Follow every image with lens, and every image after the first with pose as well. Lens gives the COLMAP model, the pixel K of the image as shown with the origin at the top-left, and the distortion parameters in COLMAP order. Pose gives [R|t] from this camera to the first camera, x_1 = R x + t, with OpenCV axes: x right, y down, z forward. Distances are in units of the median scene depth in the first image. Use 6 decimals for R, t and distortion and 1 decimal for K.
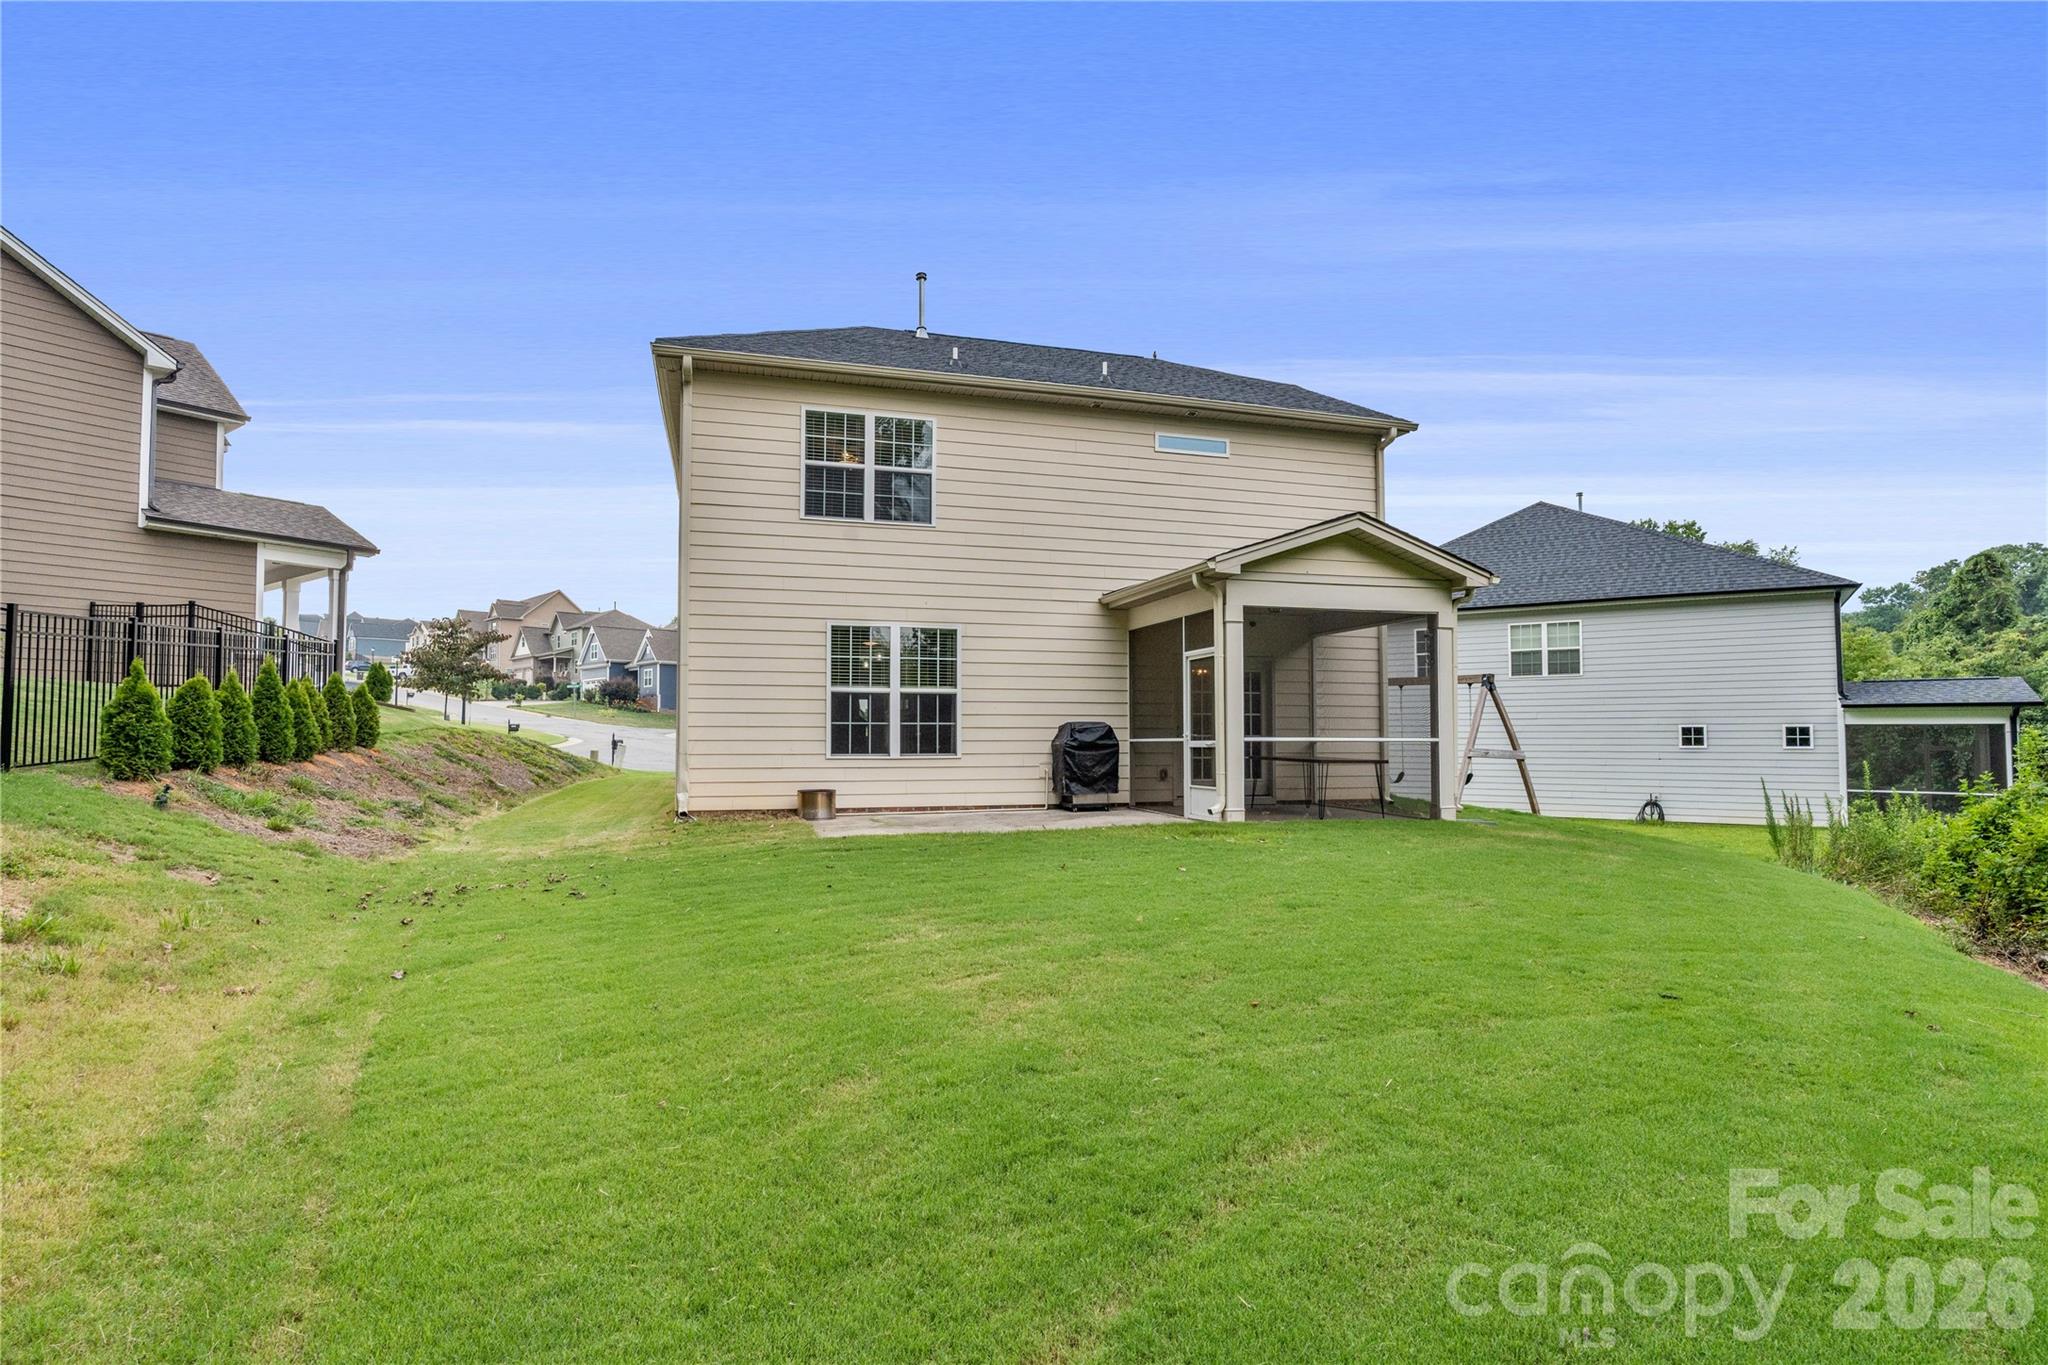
lens RADIAL K [[1016.3, 0, 1025.0], [0, 1016.3, 681.3], [0, 0, 1]] dist [0.001879, -0.002394]
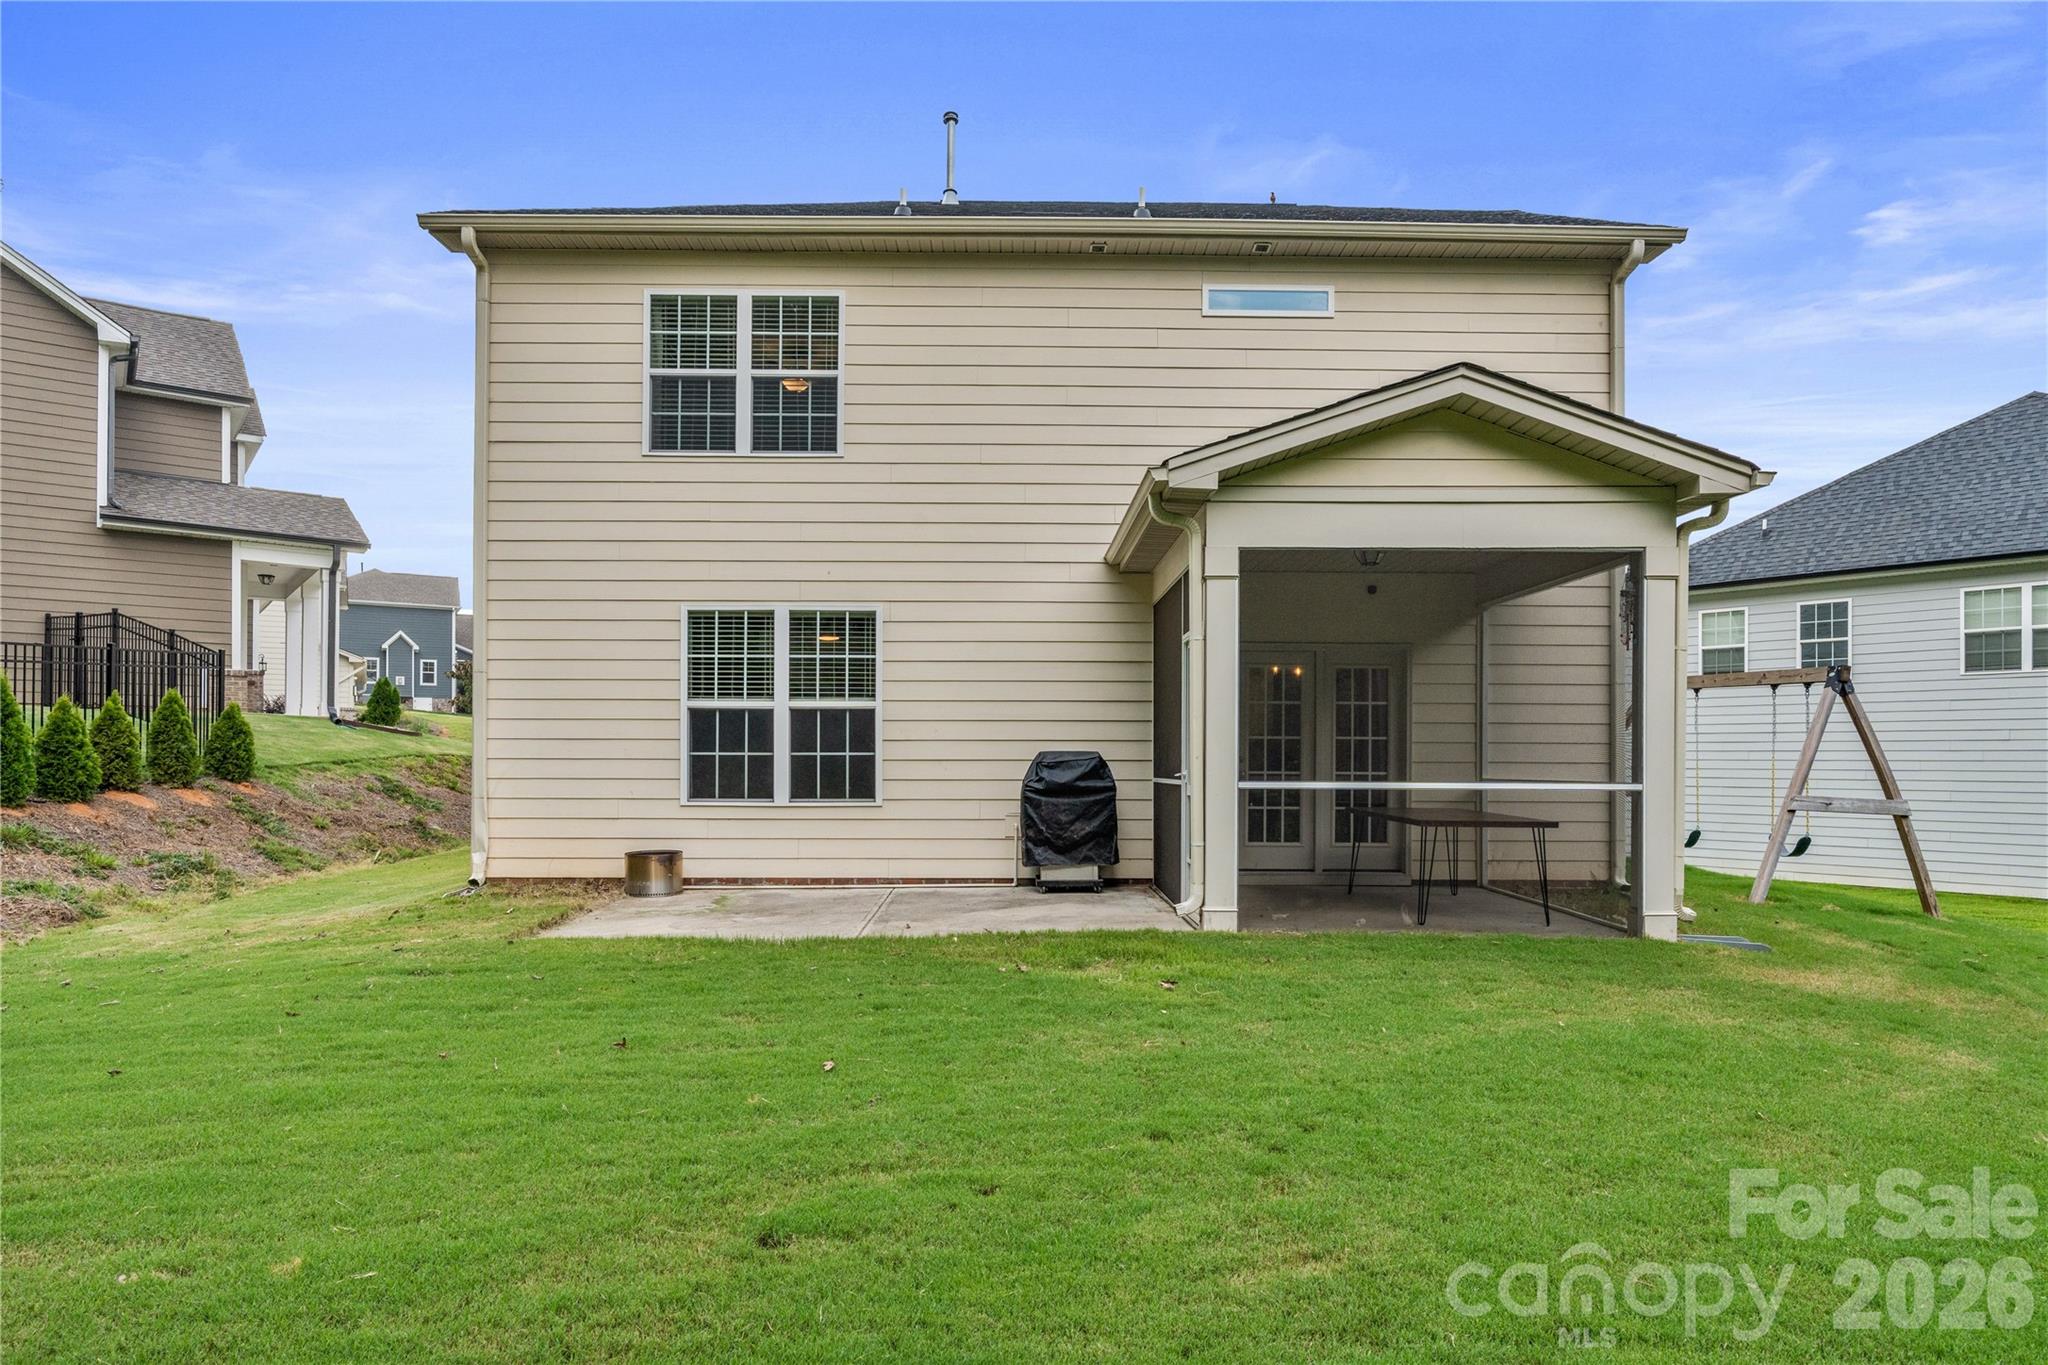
lens RADIAL K [[1183.9, 0, 1038.3], [0, 1183.9, 734.5], [0, 0, 1]] dist [0.003716, 0.000043]
pose [[0.964852, -0.003314, -0.262771, 0.237281], [0.012255, 0.999400, 0.032394, 0.005235], [0.262506, -0.034476, 0.964314, 0.285031]]
